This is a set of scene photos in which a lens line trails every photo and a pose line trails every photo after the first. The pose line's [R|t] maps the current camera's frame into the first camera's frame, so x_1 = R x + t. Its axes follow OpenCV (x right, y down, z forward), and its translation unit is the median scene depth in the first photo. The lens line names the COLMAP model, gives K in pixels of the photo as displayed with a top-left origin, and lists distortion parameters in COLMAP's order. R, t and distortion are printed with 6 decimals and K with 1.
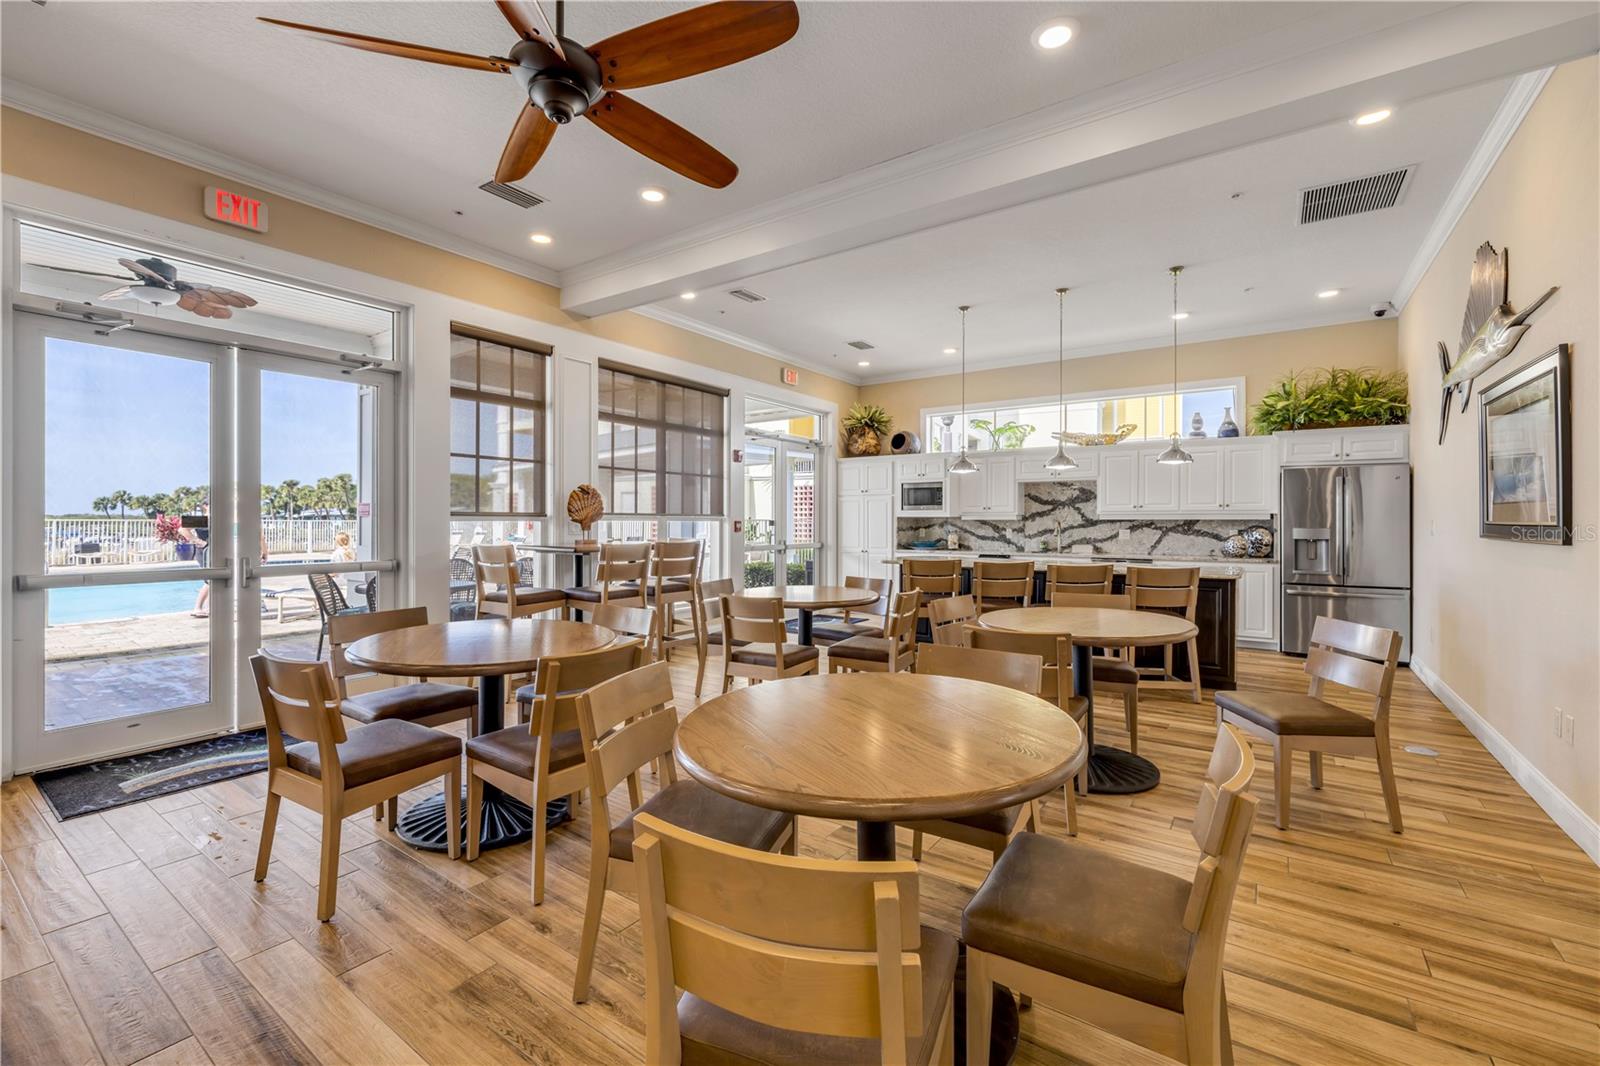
lens RADIAL K [[675.2, 0, 800.2], [0, 675.2, 528.4], [0, 0, 1]] dist [0.000965, -0.000112]
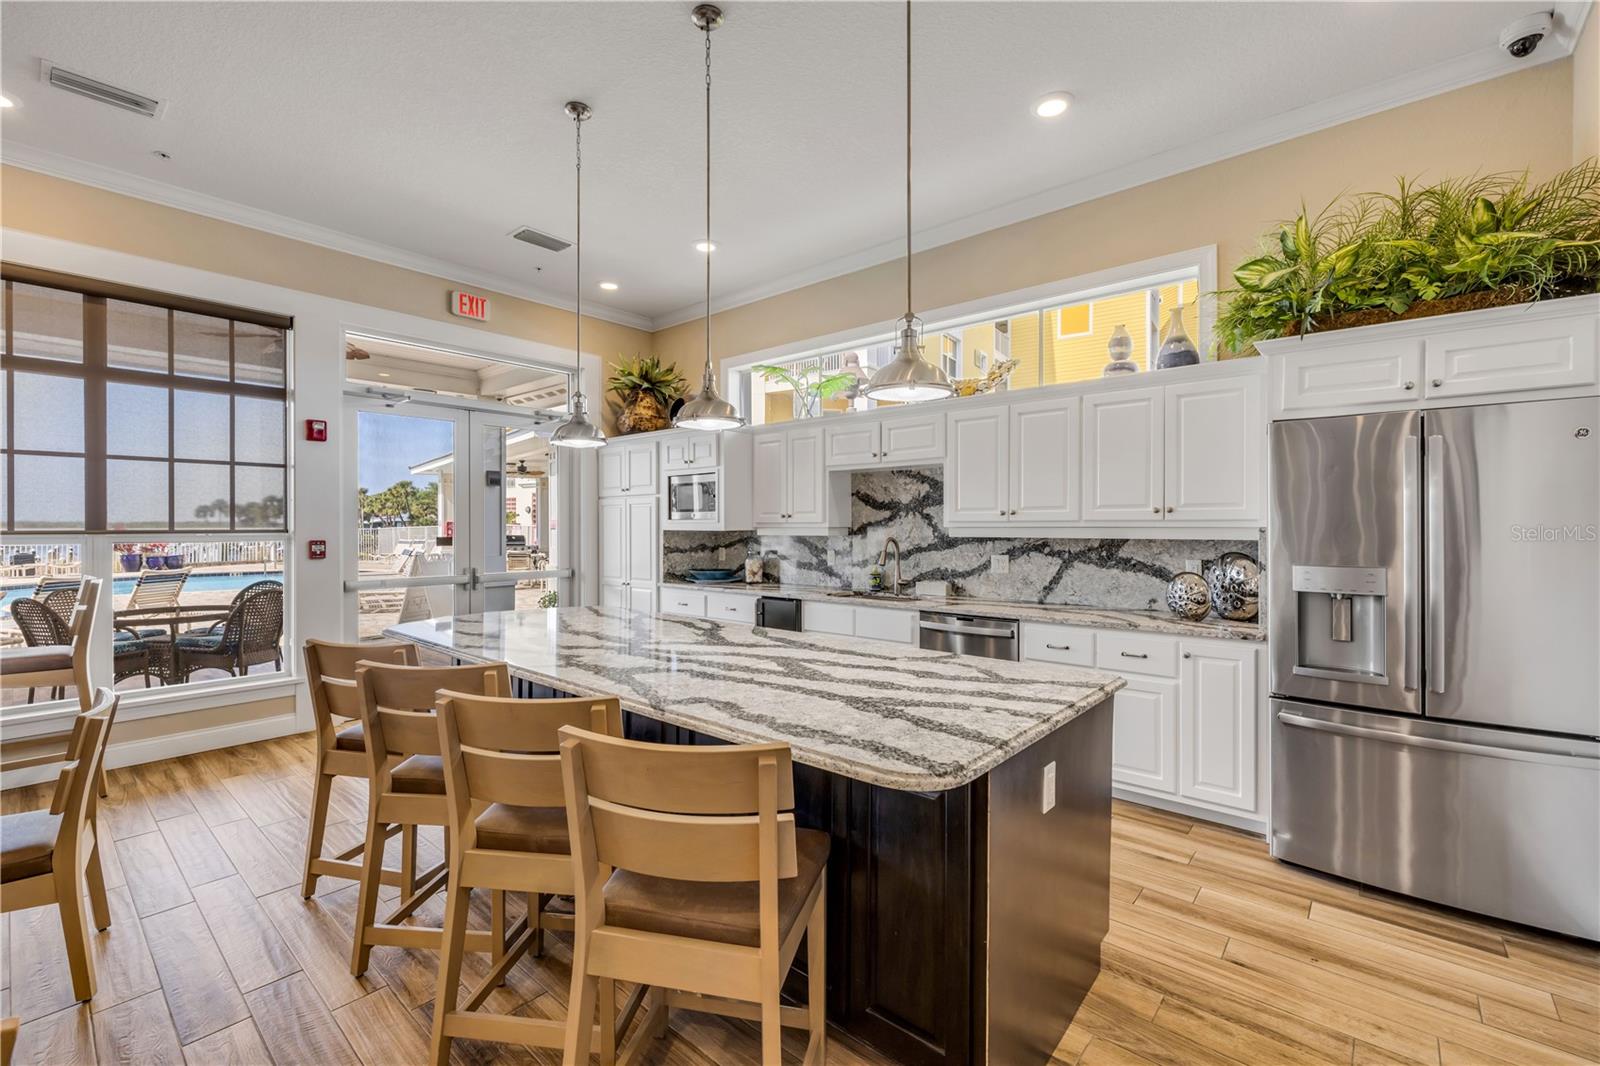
lens RADIAL K [[675.2, 0, 802.9], [0, 675.2, 530.6], [0, 0, 1]] dist [0.000965, -0.000112]
pose [[0.993662, -0.002009, -0.112389, 0.380841], [0.001662, 0.999994, -0.003179, -0.016219], [0.112395, 0.002972, 0.993659, 0.442406]]
